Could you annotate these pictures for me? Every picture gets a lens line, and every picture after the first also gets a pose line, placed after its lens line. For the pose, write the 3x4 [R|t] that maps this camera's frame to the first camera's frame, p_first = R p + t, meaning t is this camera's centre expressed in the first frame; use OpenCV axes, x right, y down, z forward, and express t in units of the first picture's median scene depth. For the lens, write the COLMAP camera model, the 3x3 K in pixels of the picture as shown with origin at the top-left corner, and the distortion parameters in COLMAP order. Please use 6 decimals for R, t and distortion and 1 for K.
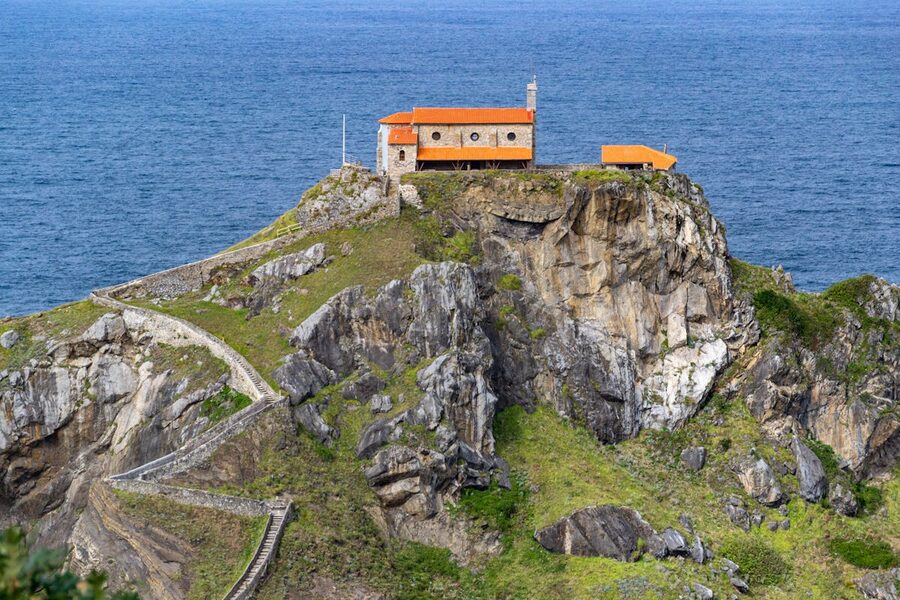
lens RADIAL K [[4044.0, 0, 449.1], [0, 4044.0, 300.4], [0, 0, 1]] dist [-0.045624, 0.000000]
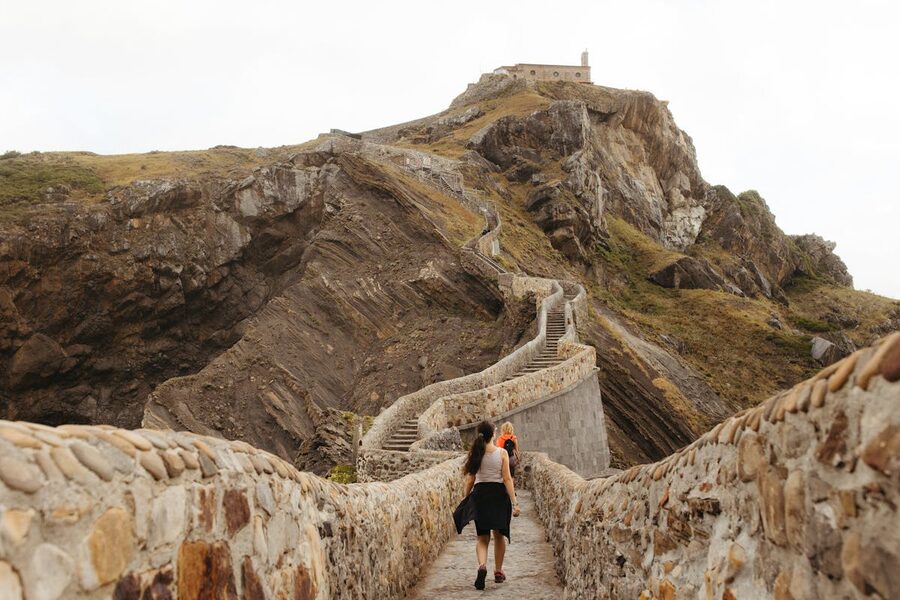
lens RADIAL K [[851.5, 0, 453.6], [0, 851.5, 296.5], [0, 0, 1]] dist [-0.002480, 0.000000]
pose [[0.991534, 0.009735, 0.129482, -0.080978], [0.016359, 0.979875, -0.198938, 0.119134], [-0.128813, 0.199372, 0.971421, 0.719045]]
